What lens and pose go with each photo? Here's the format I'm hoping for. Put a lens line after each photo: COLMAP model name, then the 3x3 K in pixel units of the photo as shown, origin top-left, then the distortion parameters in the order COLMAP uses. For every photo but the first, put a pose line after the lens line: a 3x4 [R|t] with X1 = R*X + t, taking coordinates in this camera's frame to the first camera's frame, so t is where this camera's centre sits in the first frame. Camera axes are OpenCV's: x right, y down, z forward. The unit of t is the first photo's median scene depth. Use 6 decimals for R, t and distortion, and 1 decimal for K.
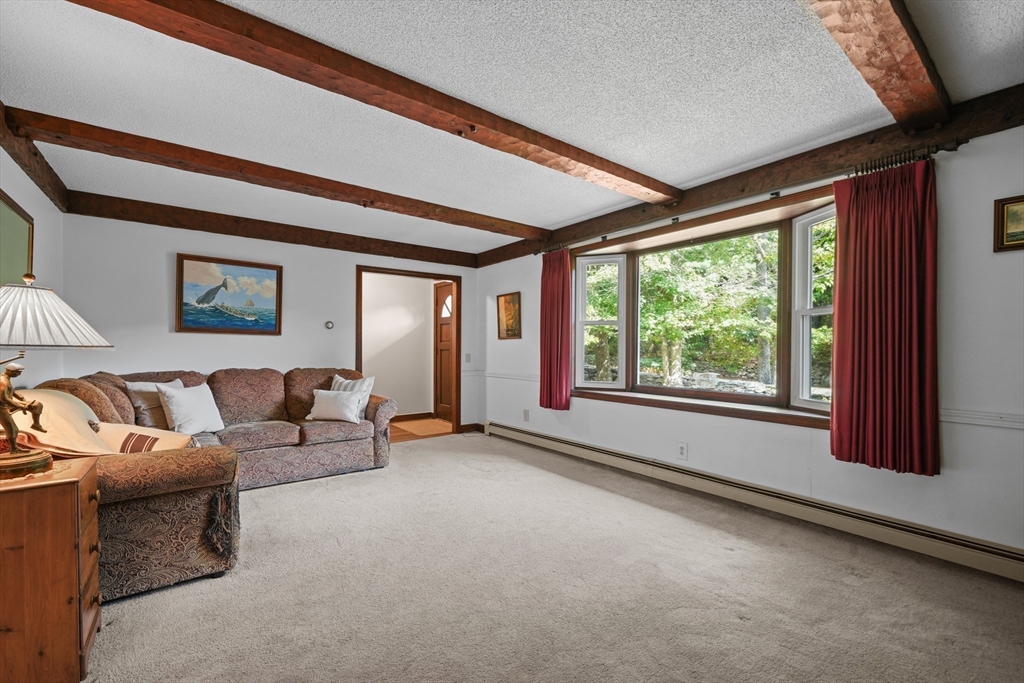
lens RADIAL K [[436.7, 0, 509.3], [0, 436.7, 350.8], [0, 0, 1]] dist [0.001575, -0.000130]
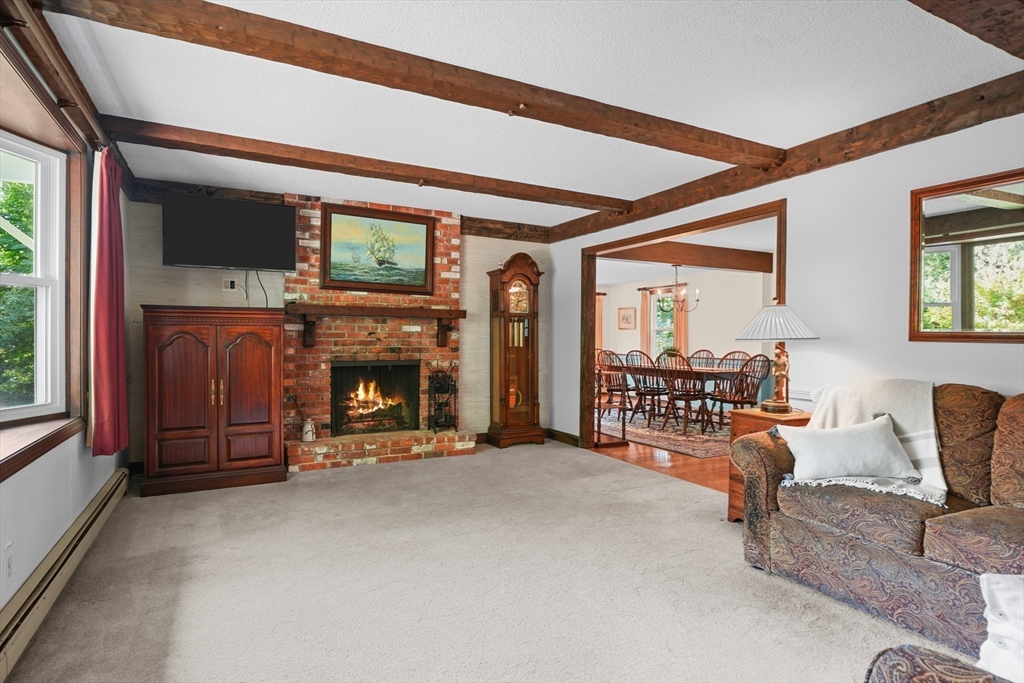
lens RADIAL K [[526.9, 0, 503.7], [0, 526.9, 349.6], [0, 0, 1]] dist [-0.001201, 0.000198]
pose [[-0.983875, -0.012856, 0.178394, -0.171176], [-0.007219, 0.999455, 0.032210, -0.010750], [-0.178711, 0.030403, -0.983432, 1.300981]]
